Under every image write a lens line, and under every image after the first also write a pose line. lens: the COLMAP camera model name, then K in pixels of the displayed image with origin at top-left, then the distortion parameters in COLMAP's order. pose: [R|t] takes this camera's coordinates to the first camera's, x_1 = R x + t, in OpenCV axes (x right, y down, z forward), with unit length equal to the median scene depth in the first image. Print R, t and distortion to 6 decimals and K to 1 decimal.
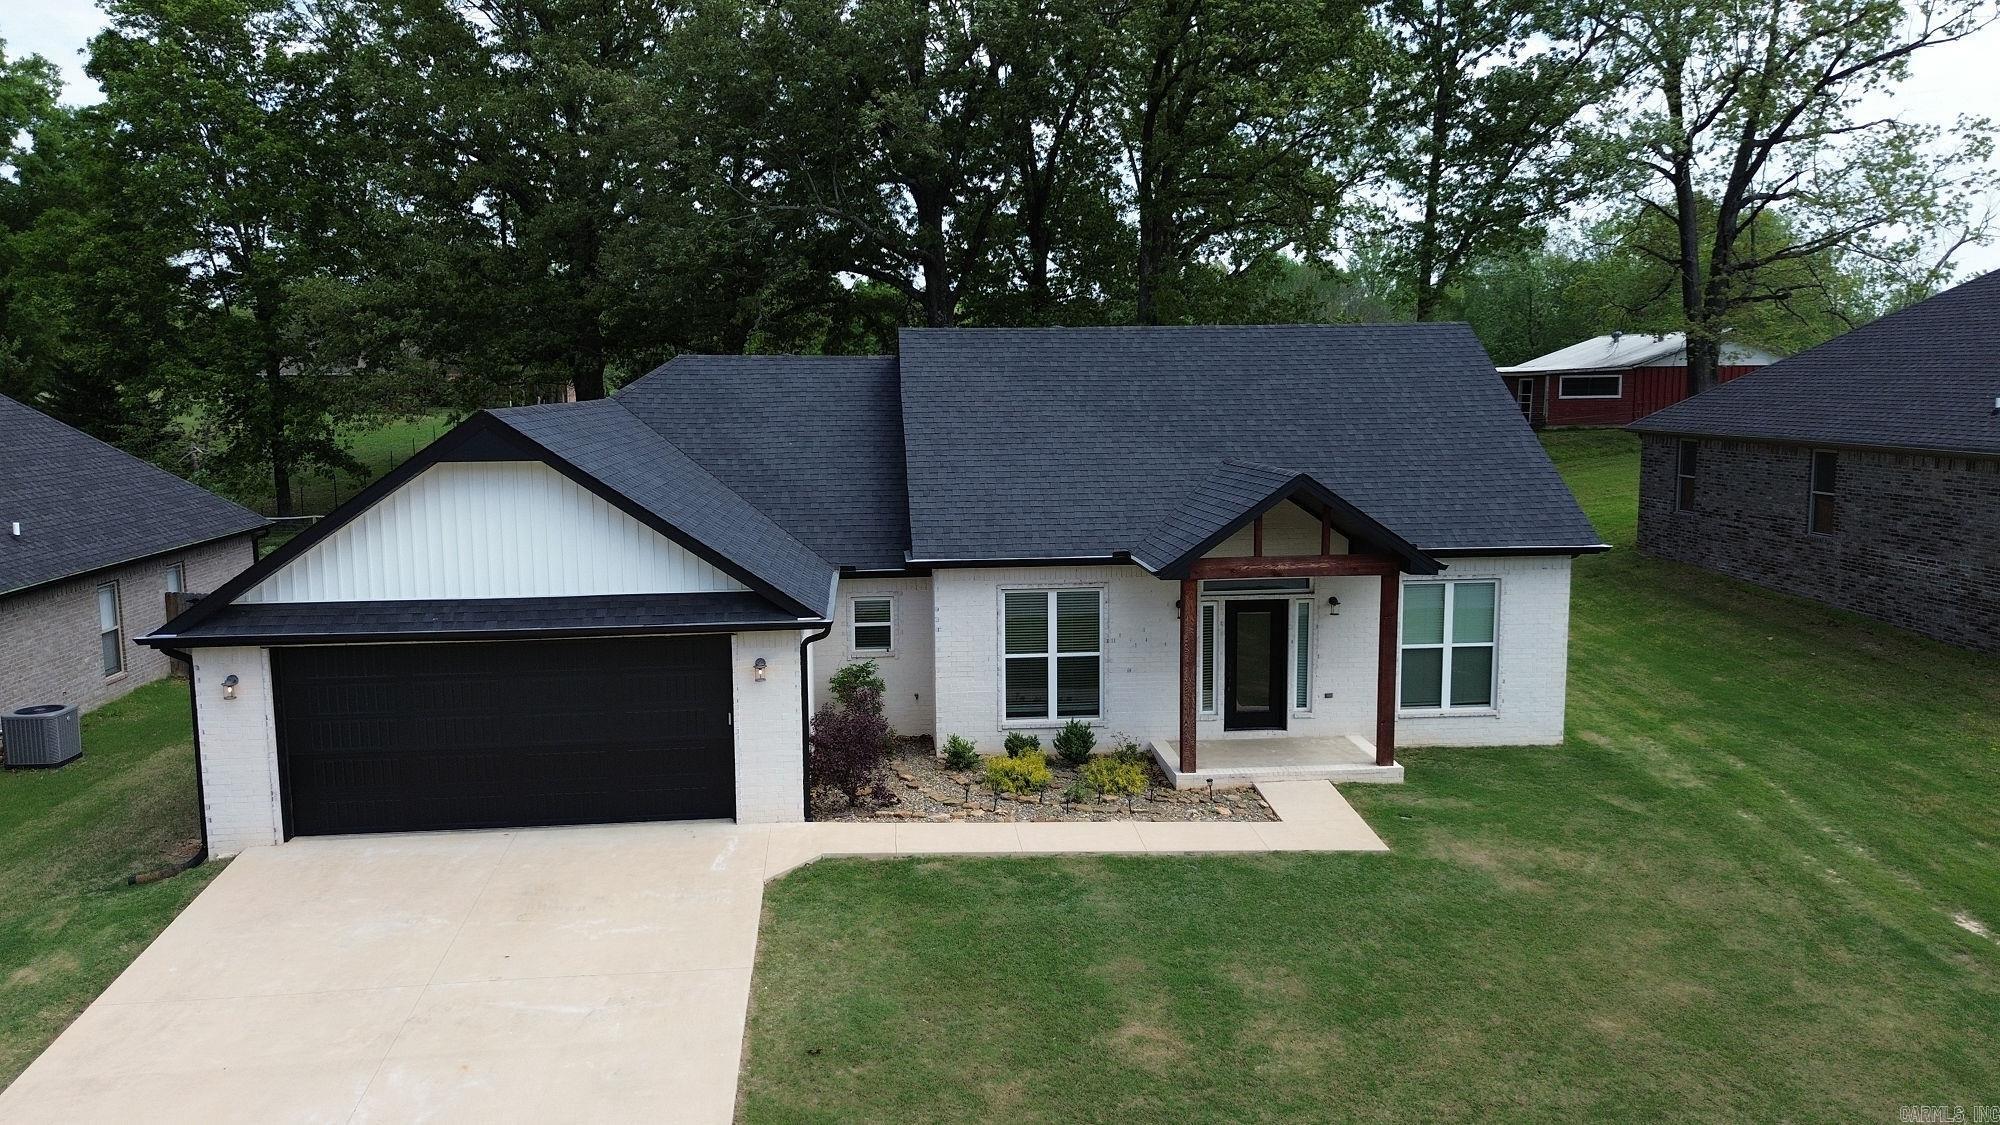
lens RADIAL K [[1431.1, 0, 1000.0], [0, 1431.1, 562.5], [0, 0, 1]] dist [0.058097, -0.053817]
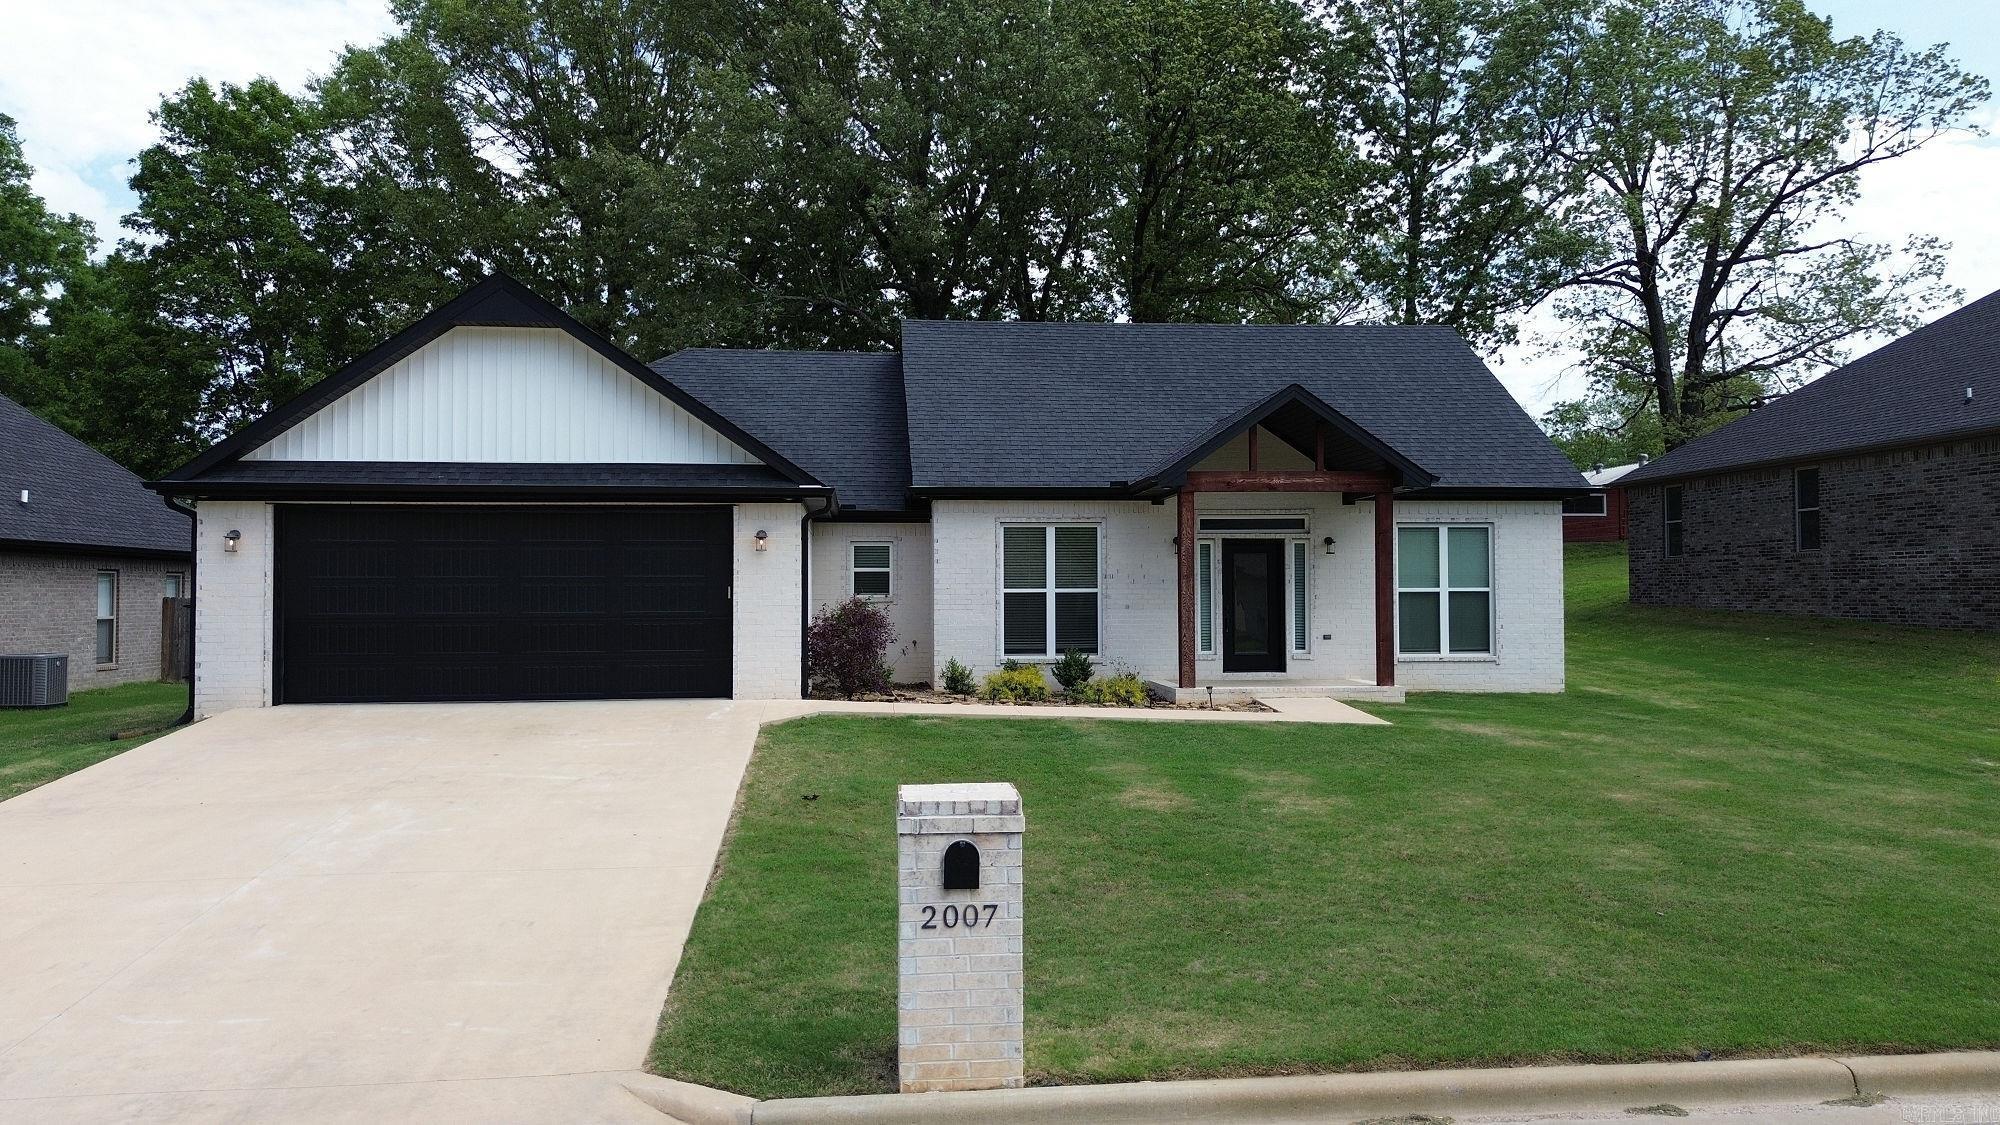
lens RADIAL K [[1425.8, 0, 1000.0], [0, 1425.8, 562.5], [0, 0, 1]] dist [0.069596, -0.067864]
pose [[0.999986, 0.003784, 0.003648, -0.002668], [-0.003152, 0.987104, -0.160048, 0.205497], [-0.004207, 0.160034, 0.987103, 0.009777]]
